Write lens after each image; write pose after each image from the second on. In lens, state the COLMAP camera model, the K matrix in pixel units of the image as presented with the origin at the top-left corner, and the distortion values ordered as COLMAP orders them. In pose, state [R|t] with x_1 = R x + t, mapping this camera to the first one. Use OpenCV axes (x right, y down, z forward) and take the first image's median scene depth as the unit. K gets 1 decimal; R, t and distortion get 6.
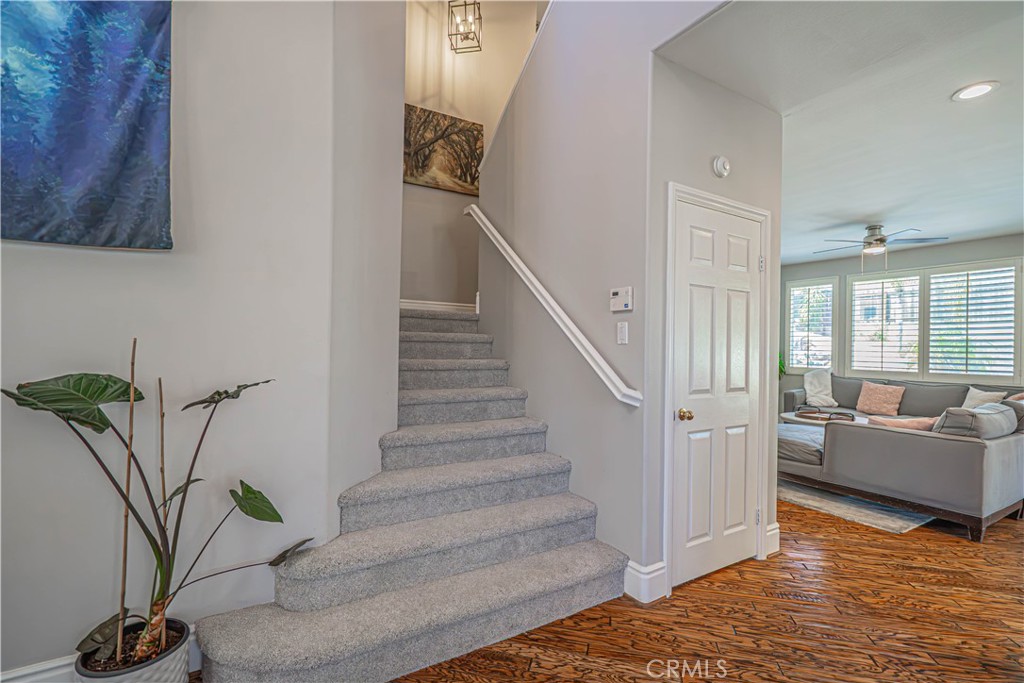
lens RADIAL K [[466.9, 0, 512.0], [0, 466.9, 341.5], [0, 0, 1]] dist [0.000176, 0.000066]
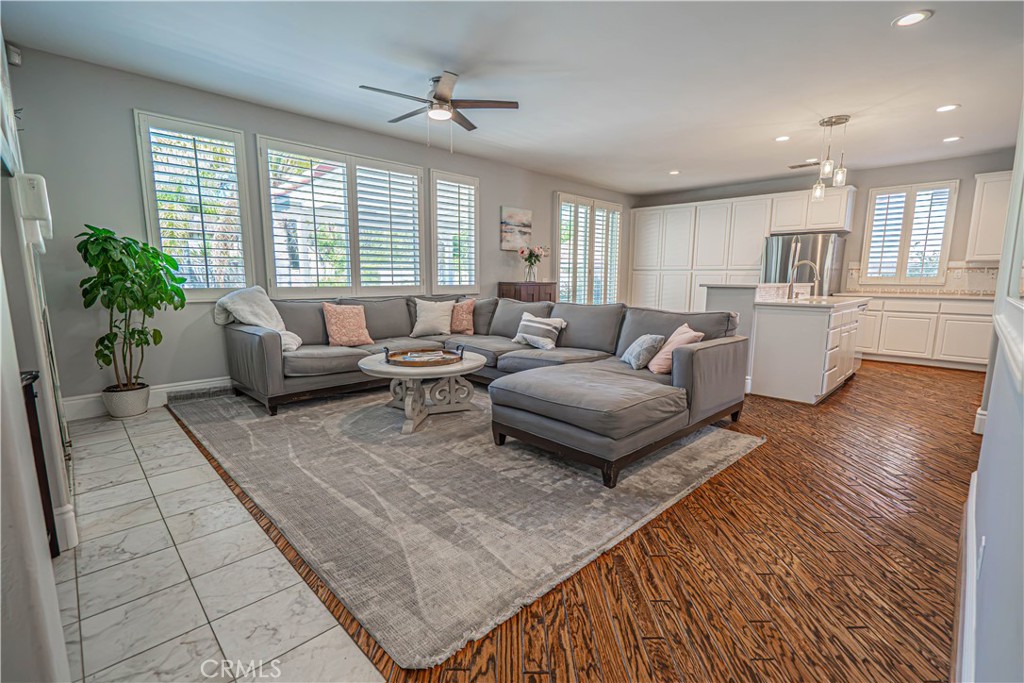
lens RADIAL K [[466.9, 0, 512.0], [0, 466.9, 341.5], [0, 0, 1]] dist [0.000176, 0.000066]
pose [[-0.218037, -0.155445, 0.963482, -0.000302], [-0.020732, 0.987749, 0.154668, 0.030411], [-0.975720, 0.013749, -0.218588, 0.972569]]
